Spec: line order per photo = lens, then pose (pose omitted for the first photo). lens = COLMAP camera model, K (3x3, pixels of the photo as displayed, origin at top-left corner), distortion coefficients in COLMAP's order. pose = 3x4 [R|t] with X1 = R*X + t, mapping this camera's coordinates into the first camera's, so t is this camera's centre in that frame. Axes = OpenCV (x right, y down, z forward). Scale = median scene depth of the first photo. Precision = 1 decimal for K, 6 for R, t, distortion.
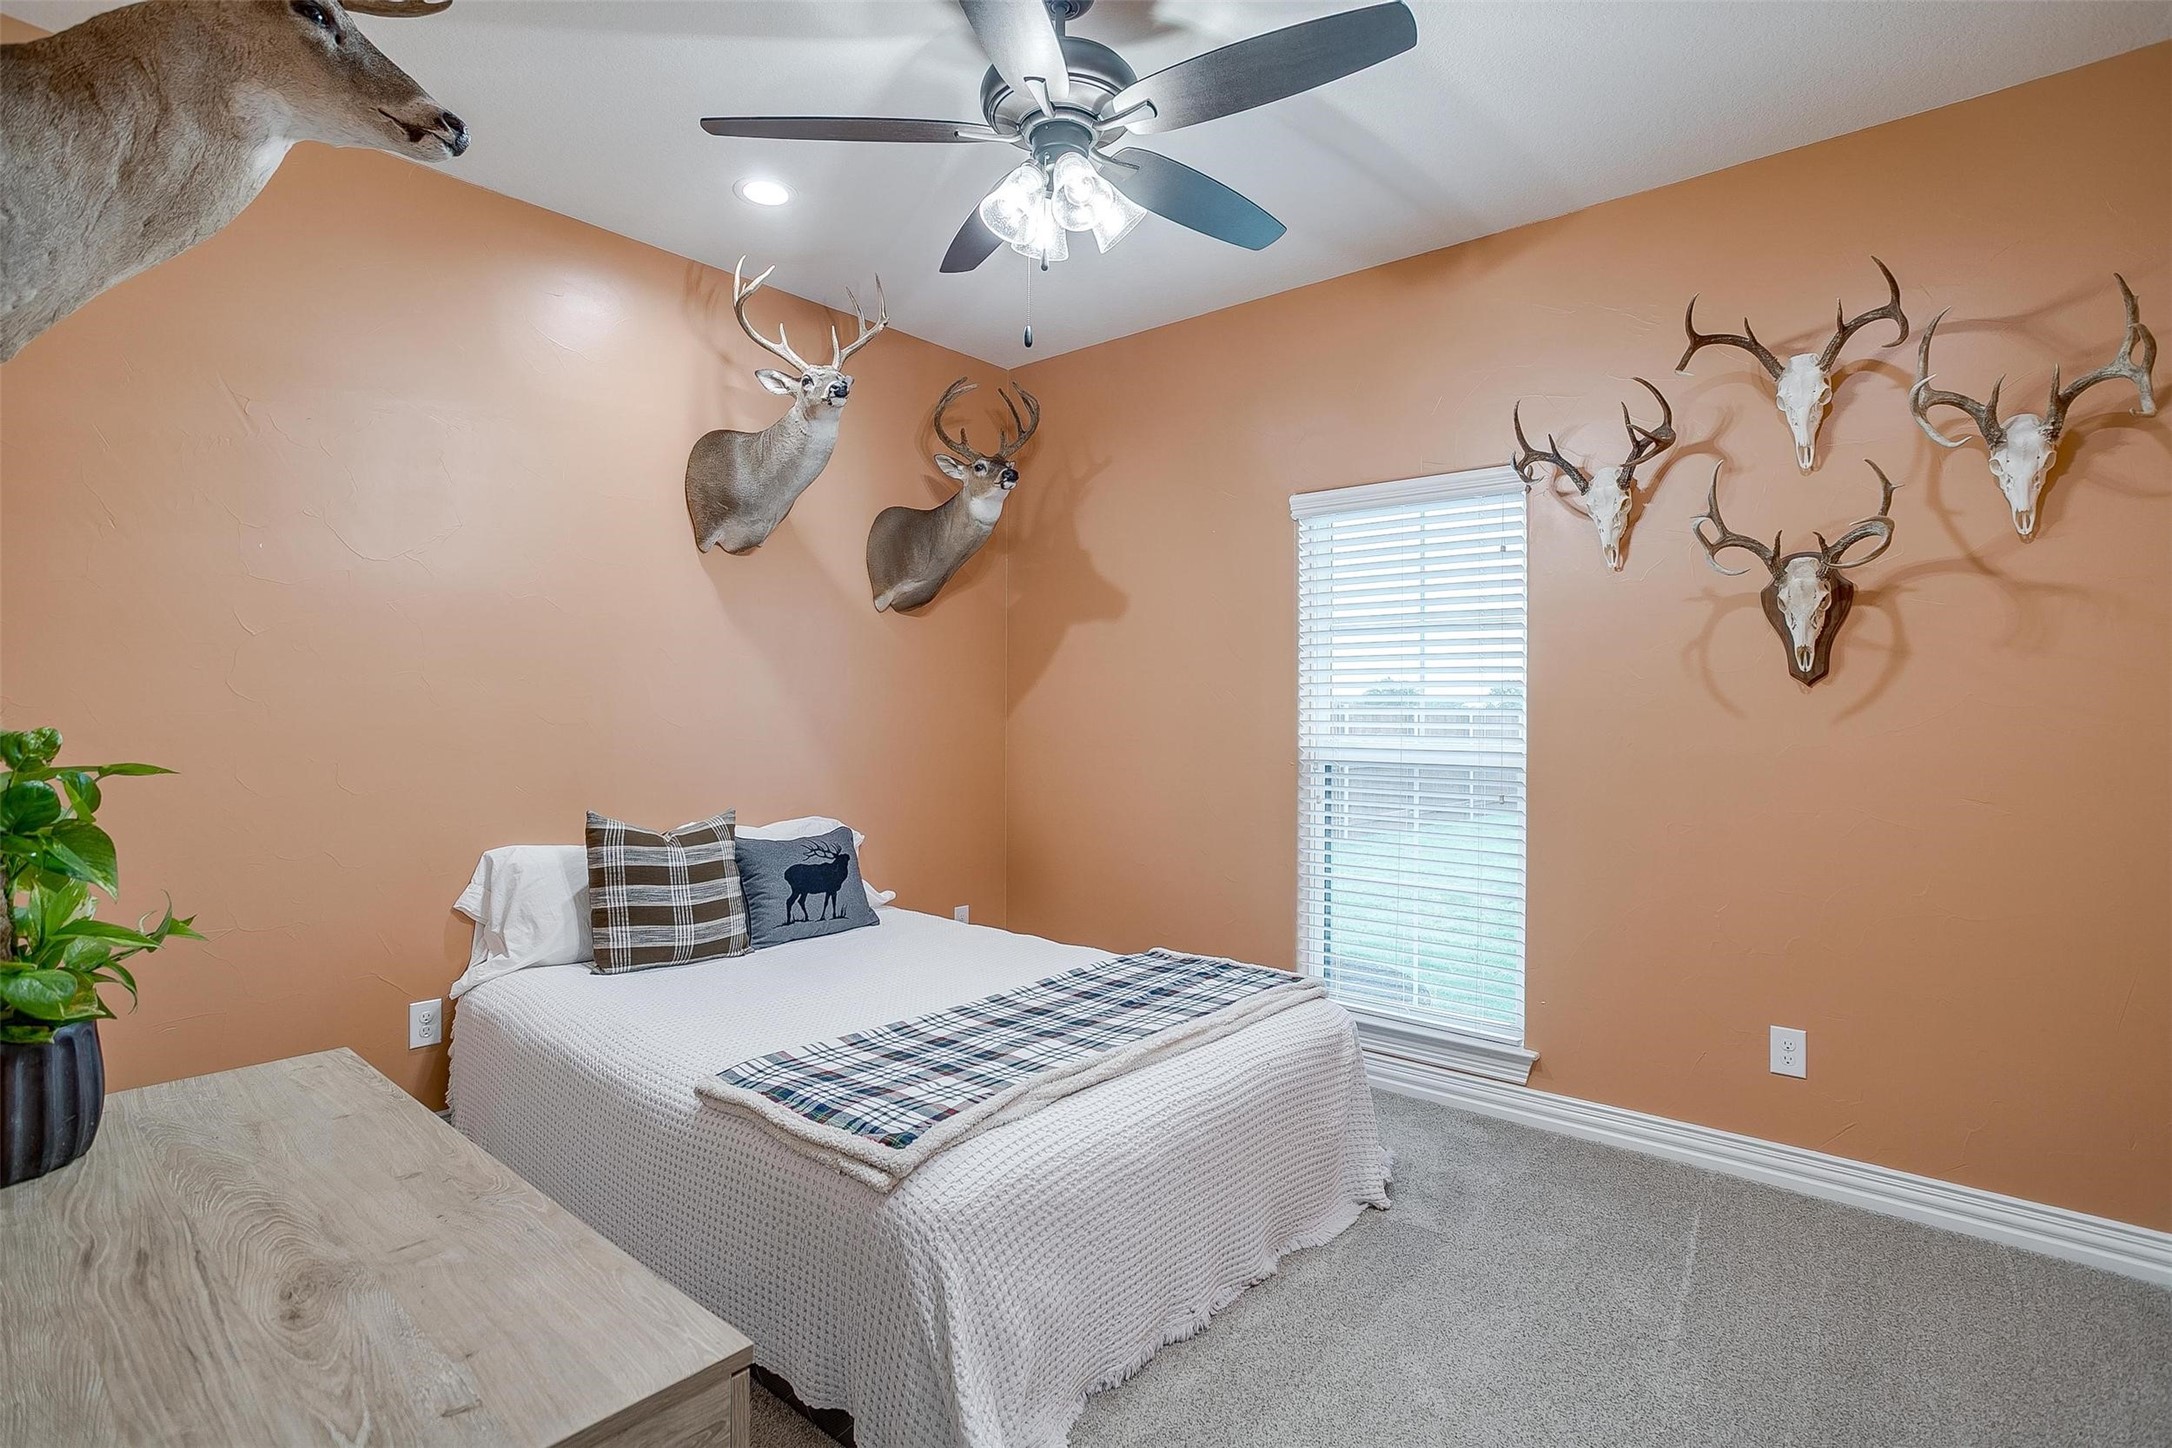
lens RADIAL K [[1060.1, 0, 1091.0], [0, 1060.1, 711.7], [0, 0, 1]] dist [-0.050892, 0.027603]
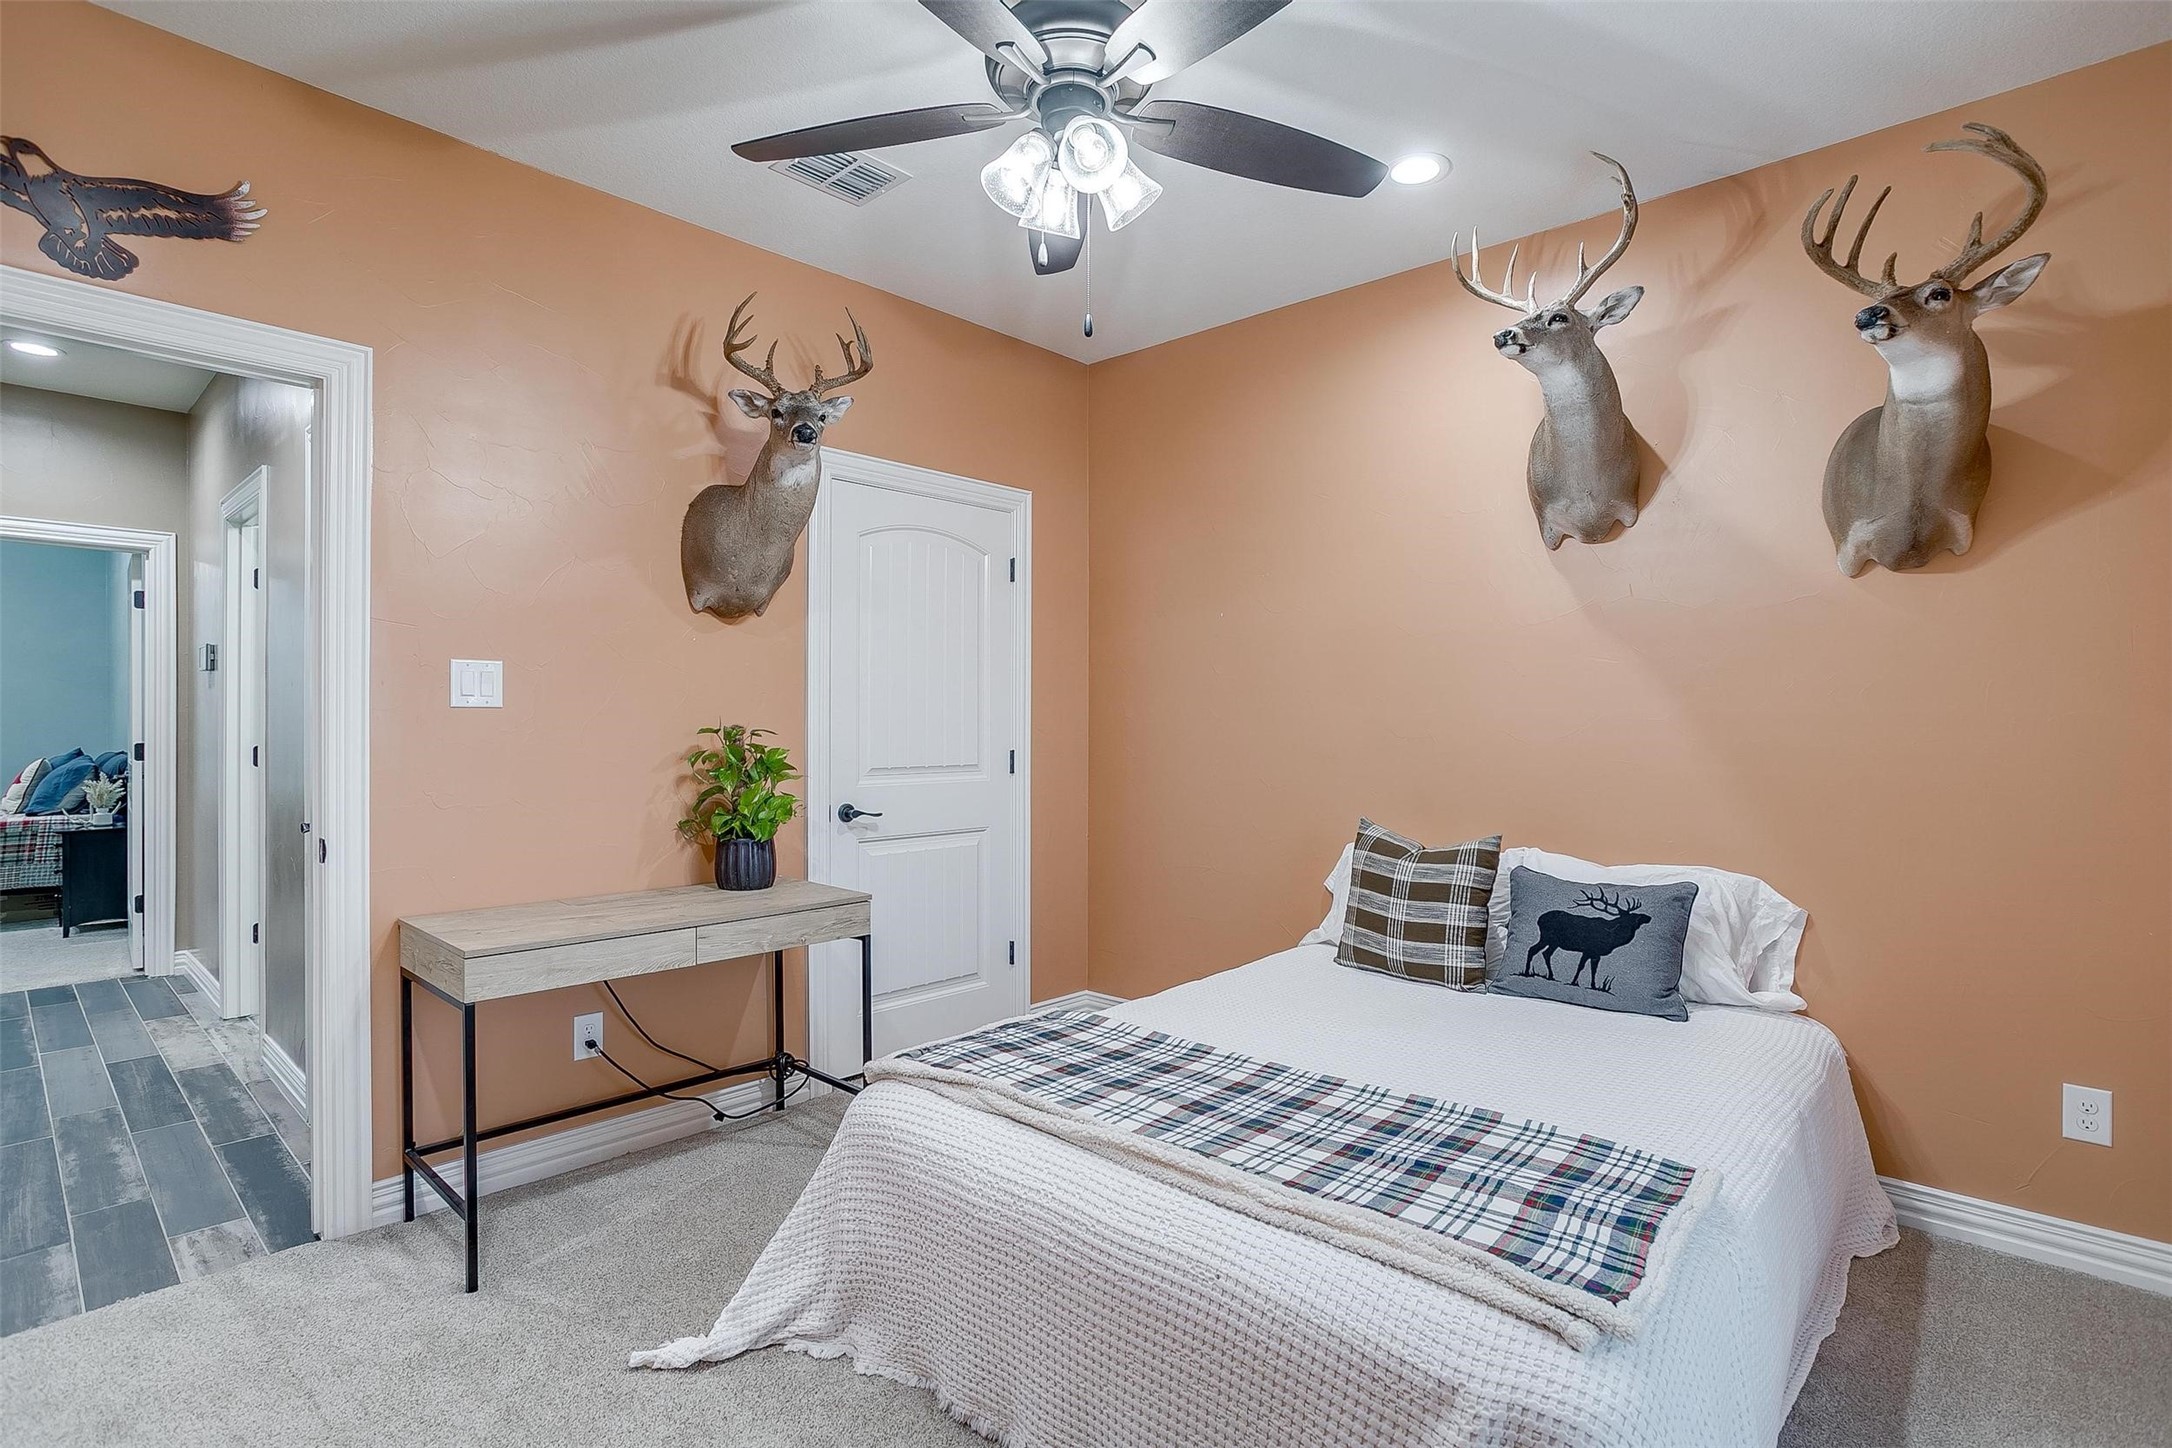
lens RADIAL K [[1060.1, 0, 1095.2], [0, 1060.1, 736.3], [0, 0, 1]] dist [-0.050892, 0.027603]
pose [[-0.044635, 0.005792, -0.998987, 0.784429], [-0.003961, 0.999974, 0.005975, 0.004933], [0.998996, 0.004224, -0.044611, 0.932528]]
